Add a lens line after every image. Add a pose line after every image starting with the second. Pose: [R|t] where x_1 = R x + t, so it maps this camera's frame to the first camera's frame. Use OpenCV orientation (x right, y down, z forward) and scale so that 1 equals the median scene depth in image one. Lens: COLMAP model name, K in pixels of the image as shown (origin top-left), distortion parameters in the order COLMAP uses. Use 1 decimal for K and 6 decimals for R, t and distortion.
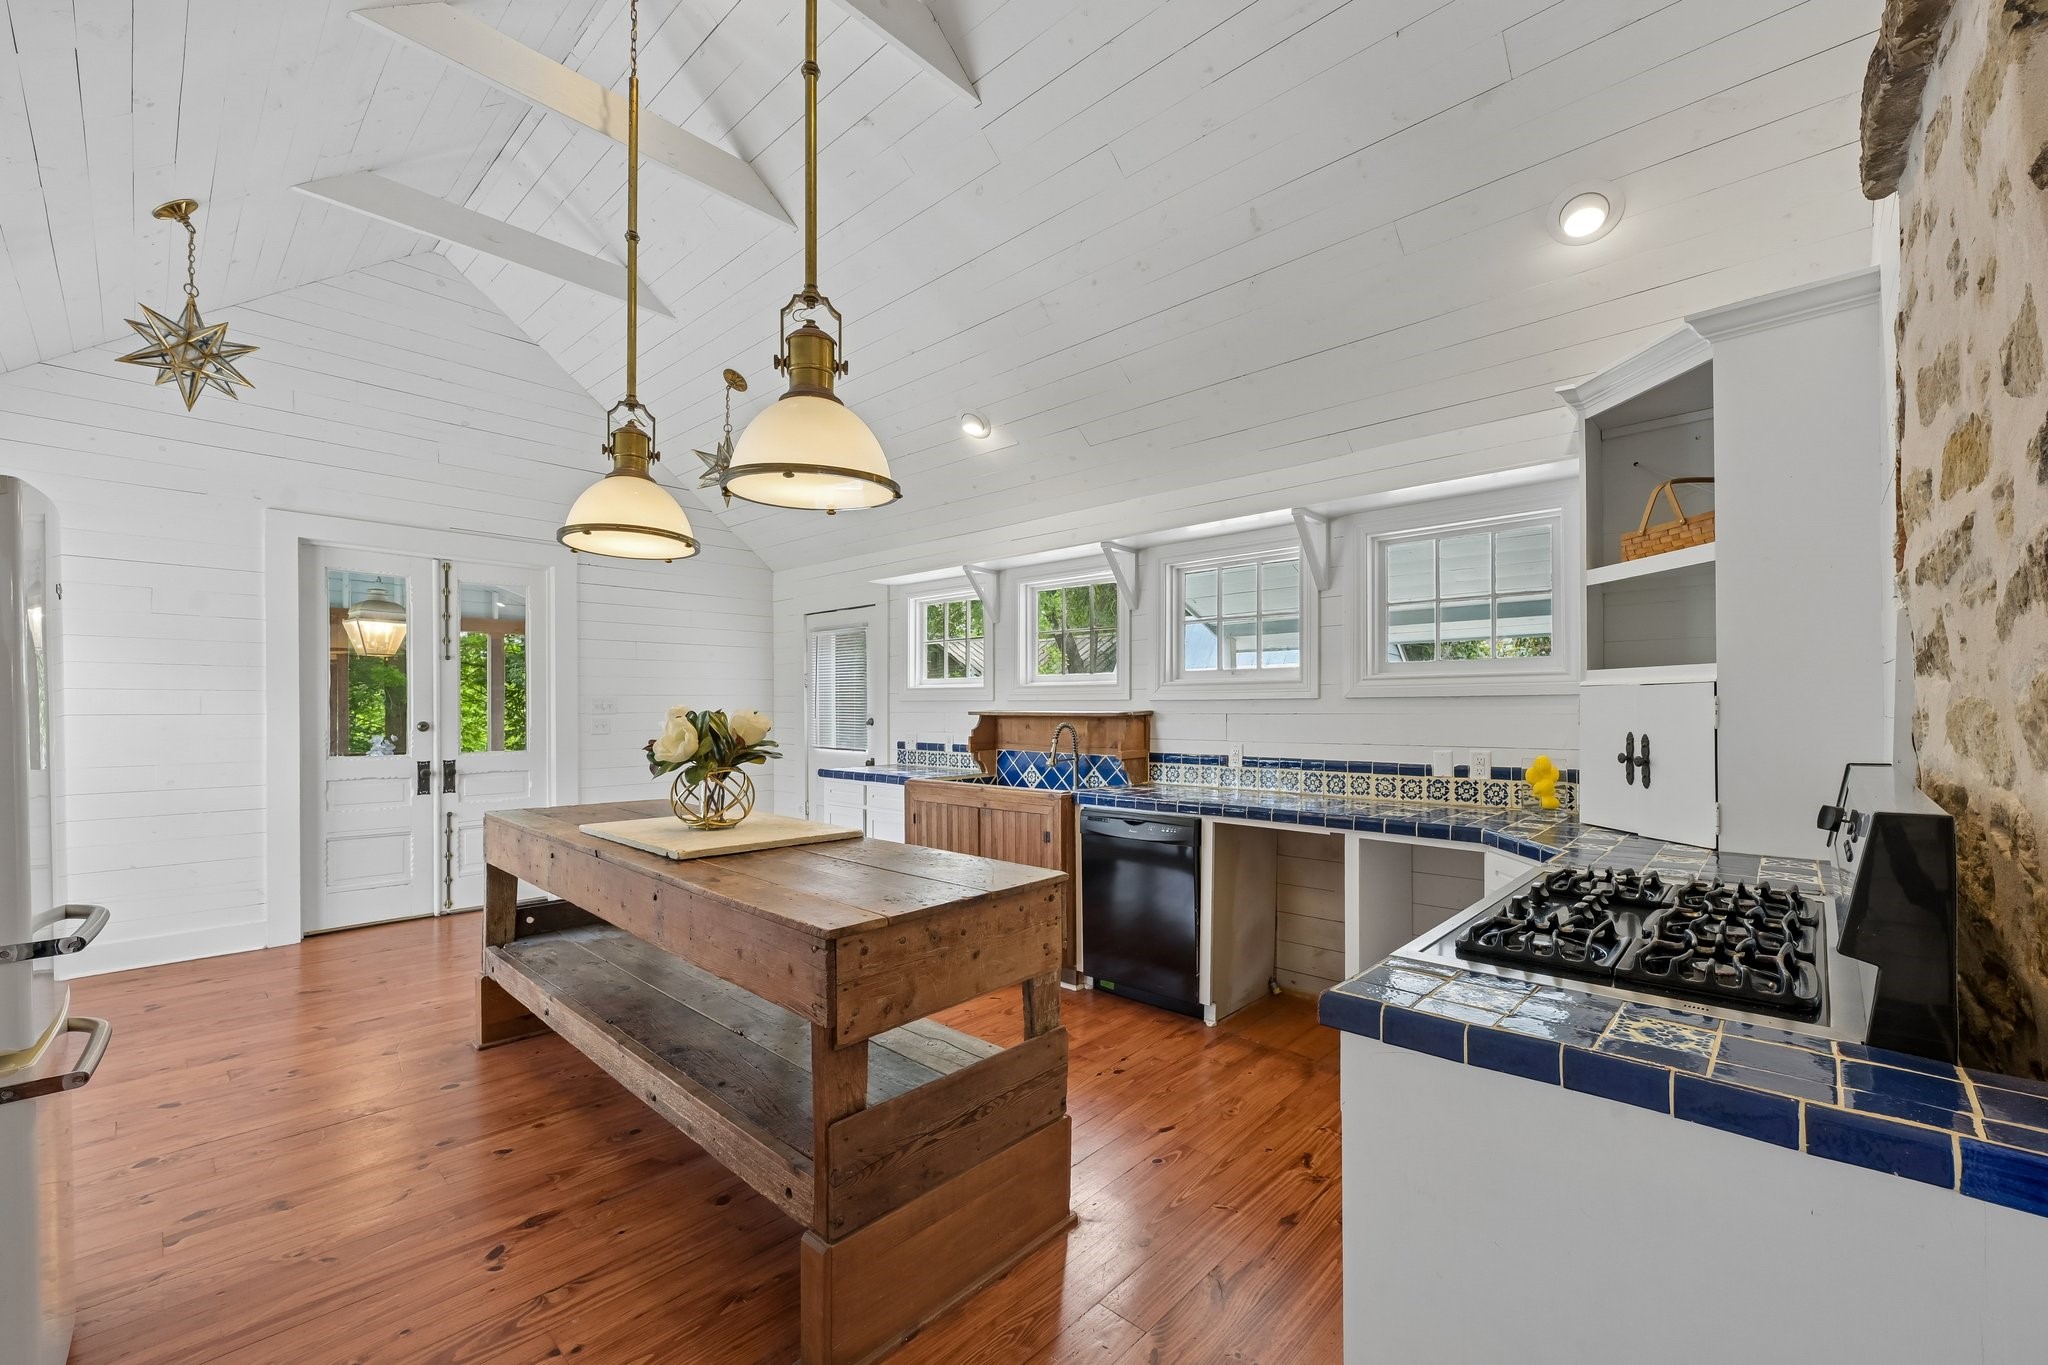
lens RADIAL K [[821.3, 0, 1004.7], [0, 821.3, 718.0], [0, 0, 1]] dist [-0.000481, -0.000206]
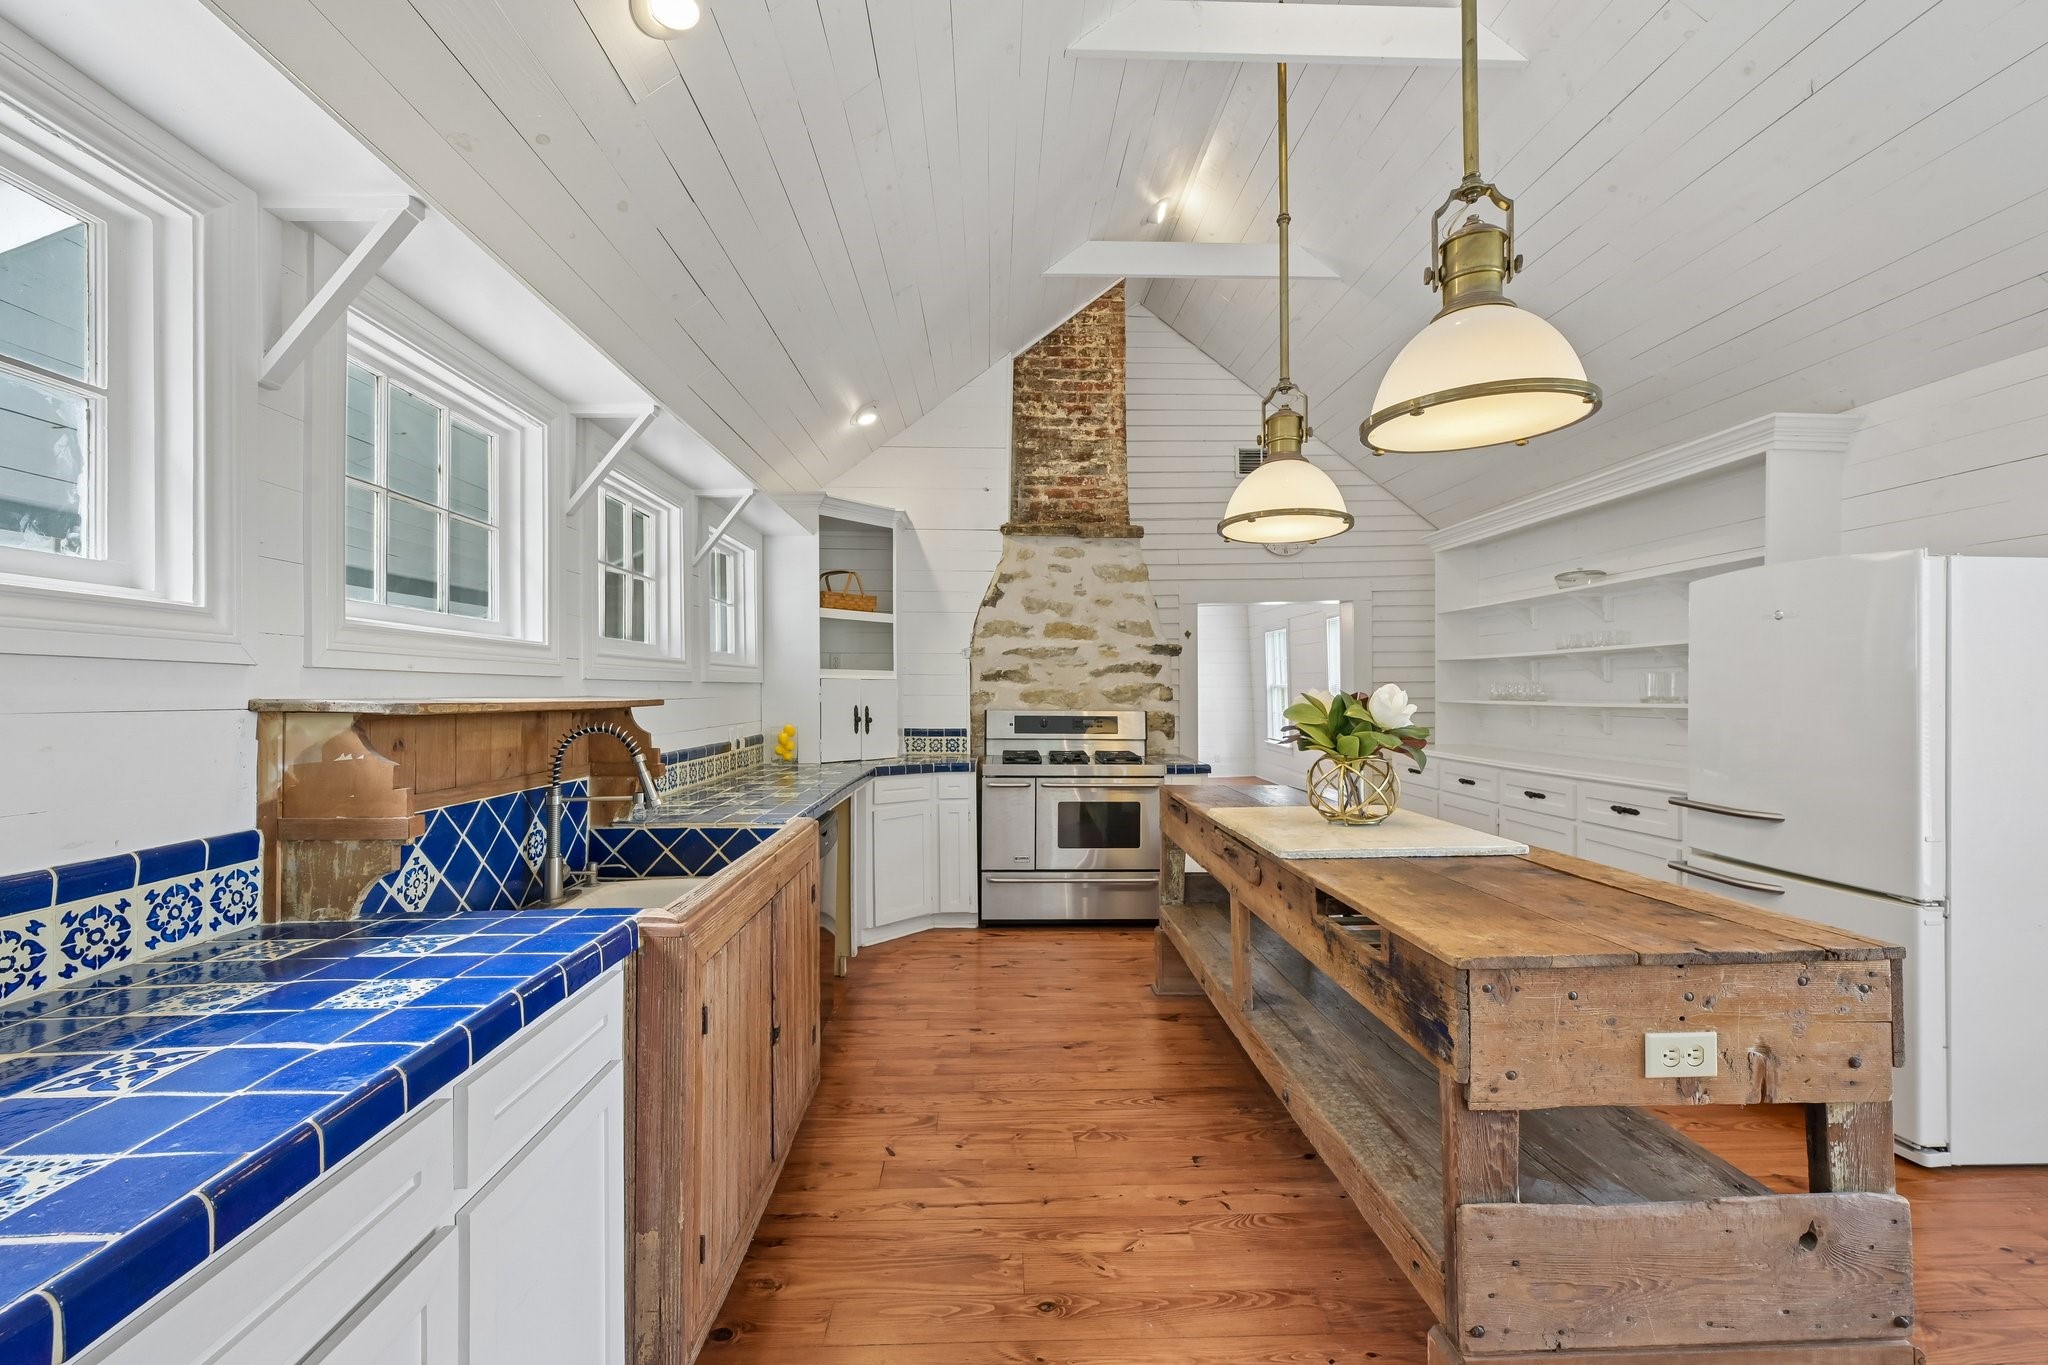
lens RADIAL K [[821.3, 0, 1021.3], [0, 821.3, 681.7], [0, 0, 1]] dist [-0.000481, -0.000206]
pose [[-0.714974, 0.009371, 0.699088, -0.406083], [0.010541, 0.999941, -0.002624, -0.013151], [-0.699072, 0.005493, -0.715030, 1.063244]]
